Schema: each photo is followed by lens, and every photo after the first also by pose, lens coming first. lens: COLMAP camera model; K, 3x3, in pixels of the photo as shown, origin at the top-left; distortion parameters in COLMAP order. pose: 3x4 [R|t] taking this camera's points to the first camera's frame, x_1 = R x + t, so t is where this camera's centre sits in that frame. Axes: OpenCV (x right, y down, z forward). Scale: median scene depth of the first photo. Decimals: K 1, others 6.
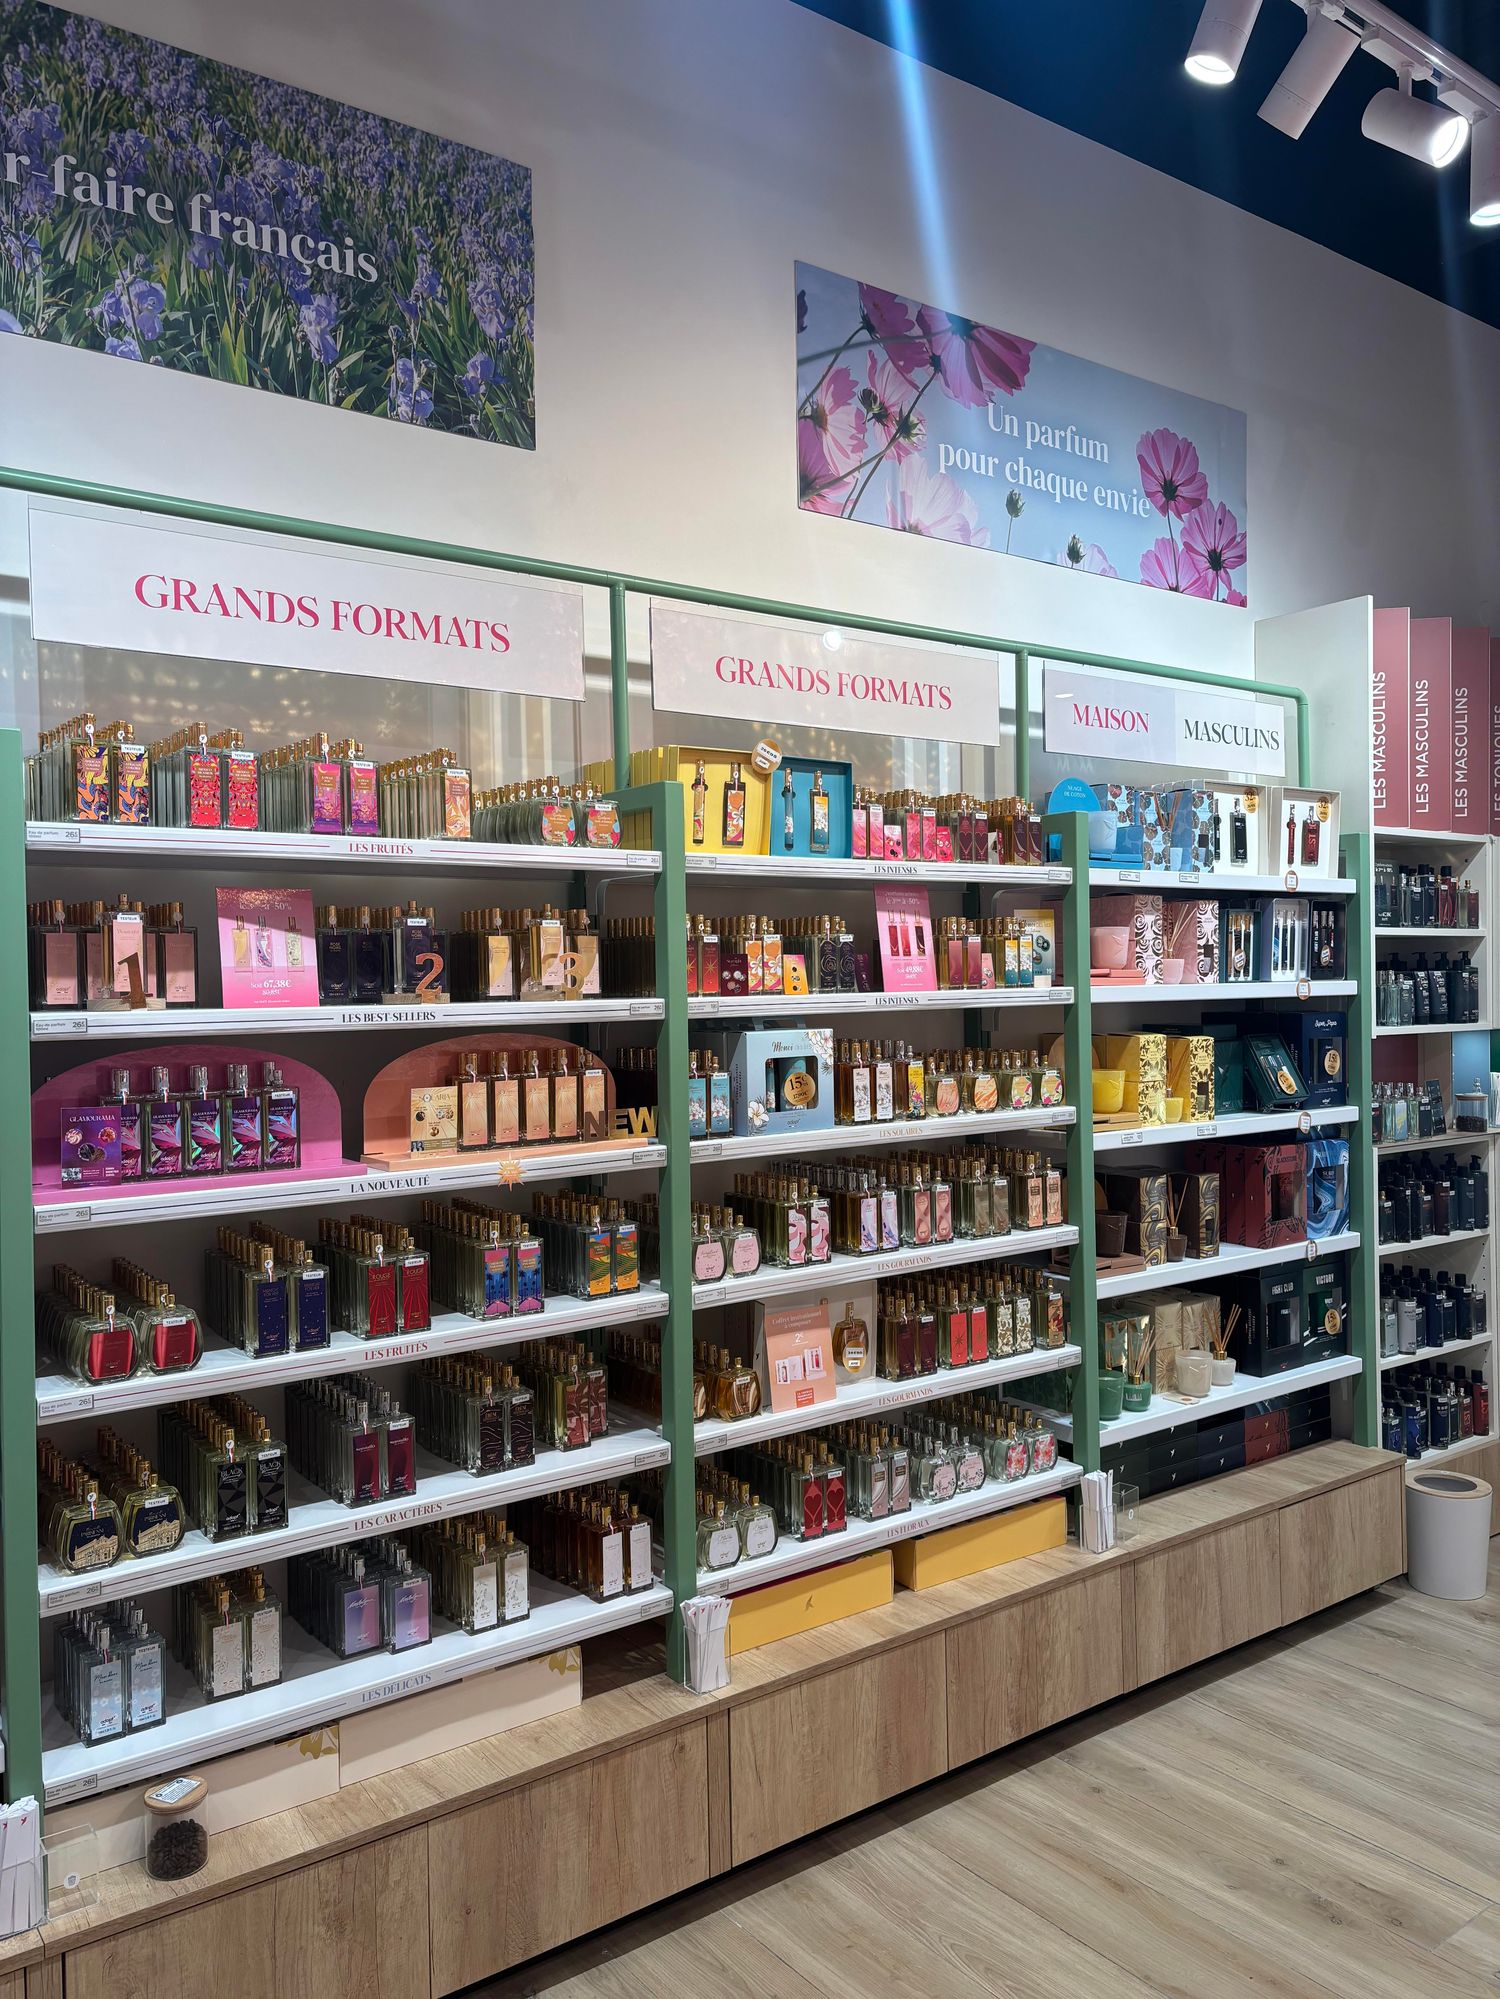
lens RADIAL K [[1531.5, 0, 758.5], [0, 1531.5, 1007.8], [0, 0, 1]] dist [0.046528, -0.046467]
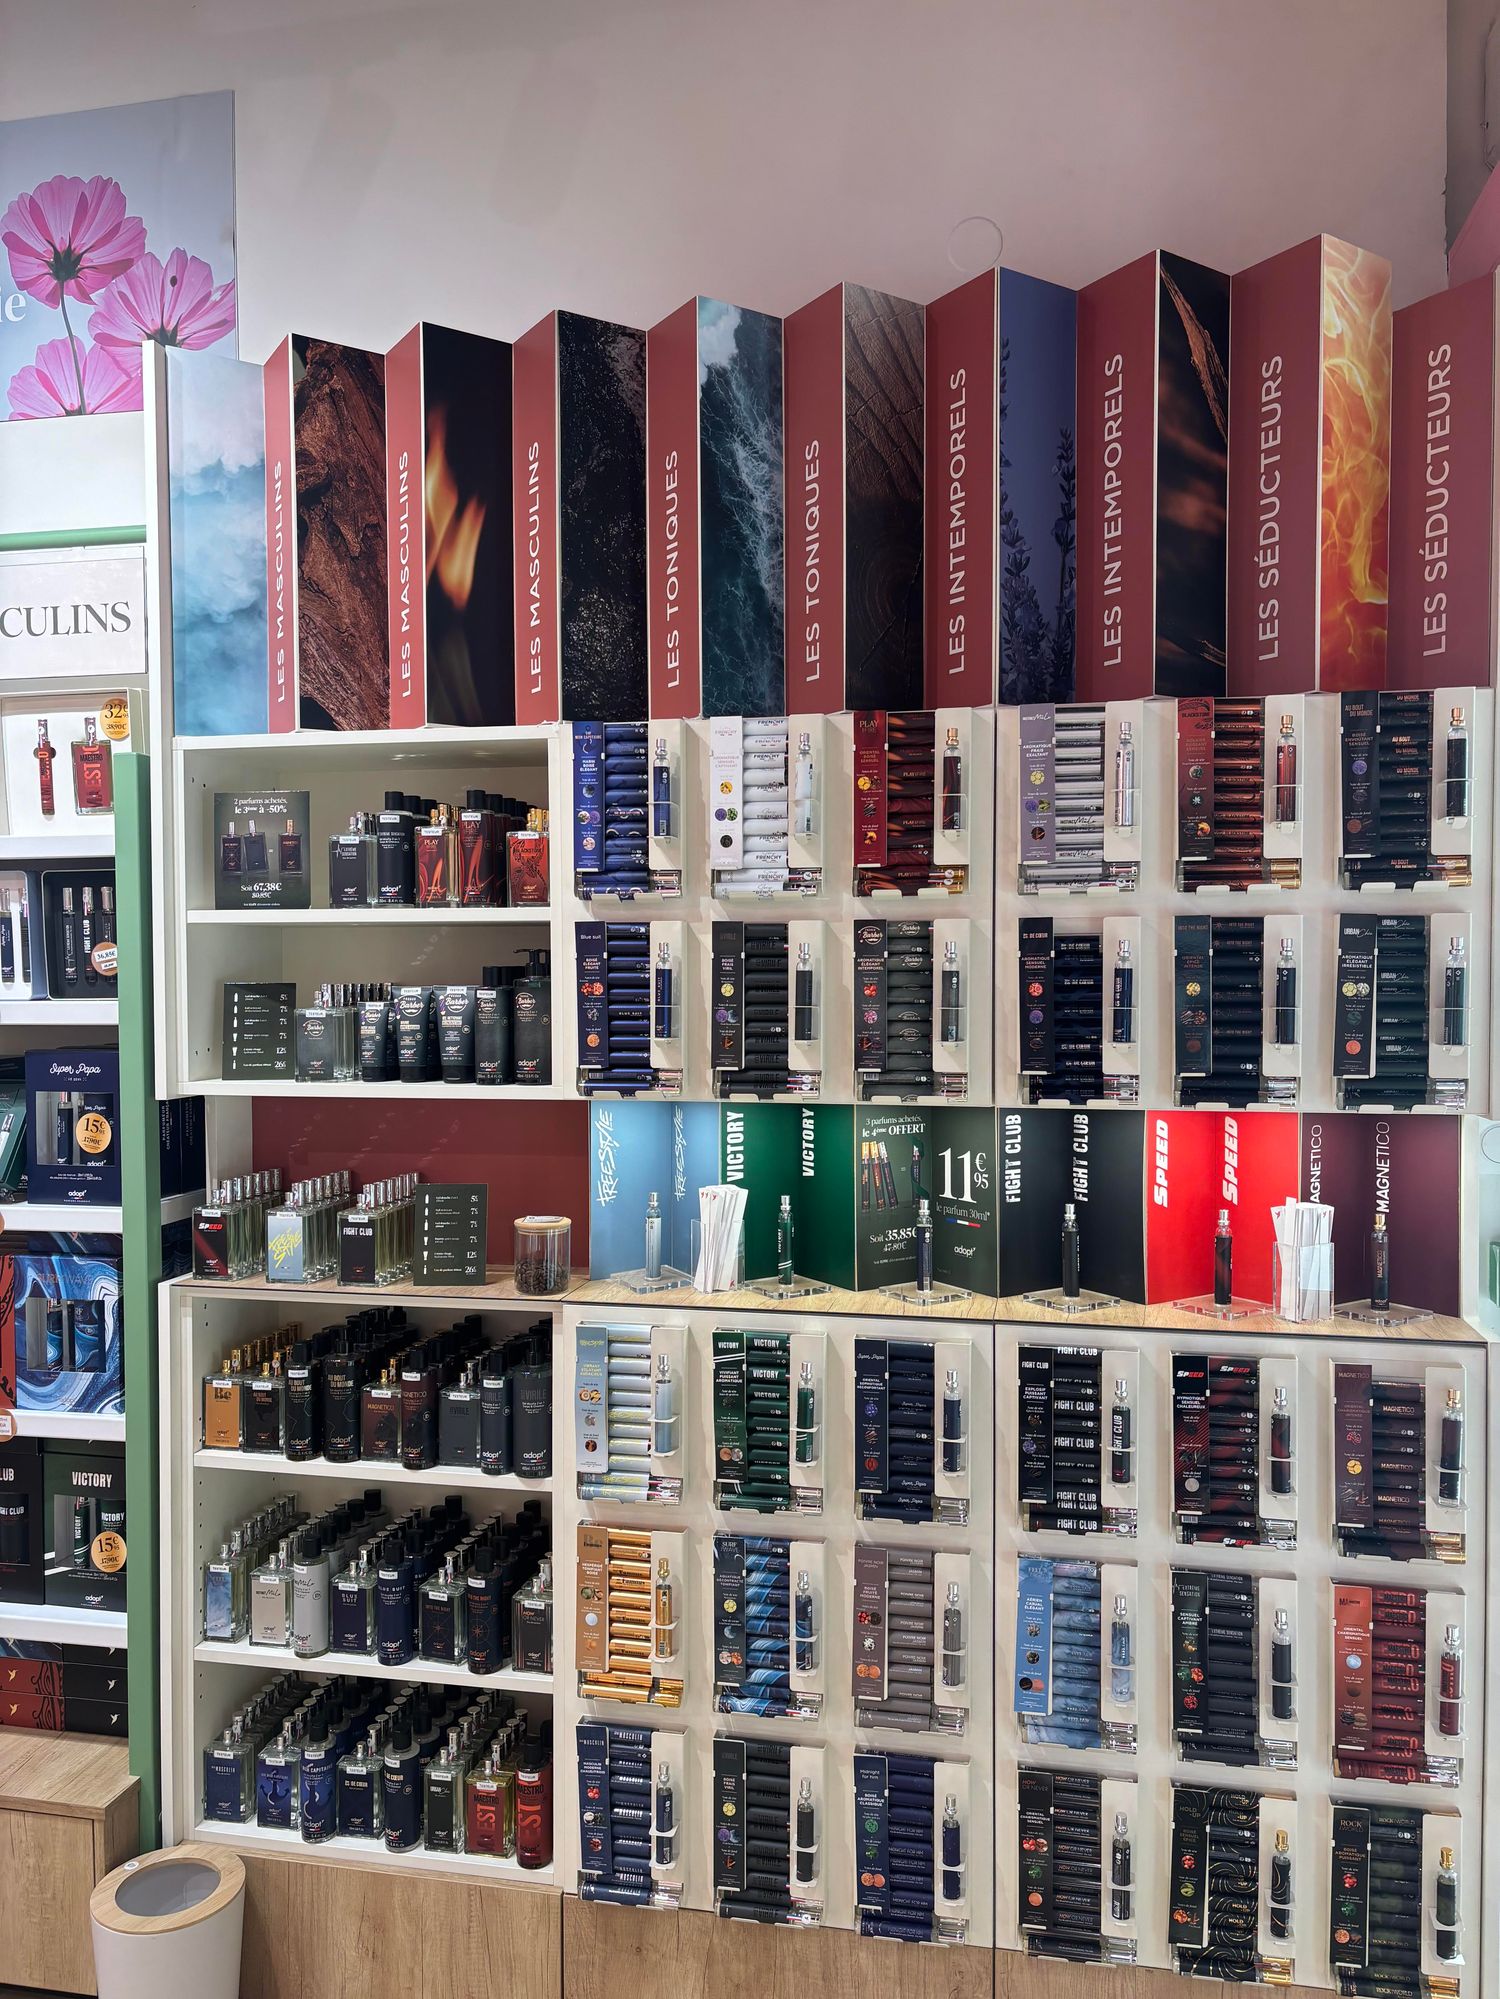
lens RADIAL K [[1531.5, 0, 758.5], [0, 1531.5, 1007.8], [0, 0, 1]] dist [0.046528, -0.046467]
pose [[0.657286, 0.033775, -0.752884, 0.982473], [-0.010413, 0.999307, 0.035739, -0.038630], [0.753569, -0.015651, 0.657182, 0.775201]]
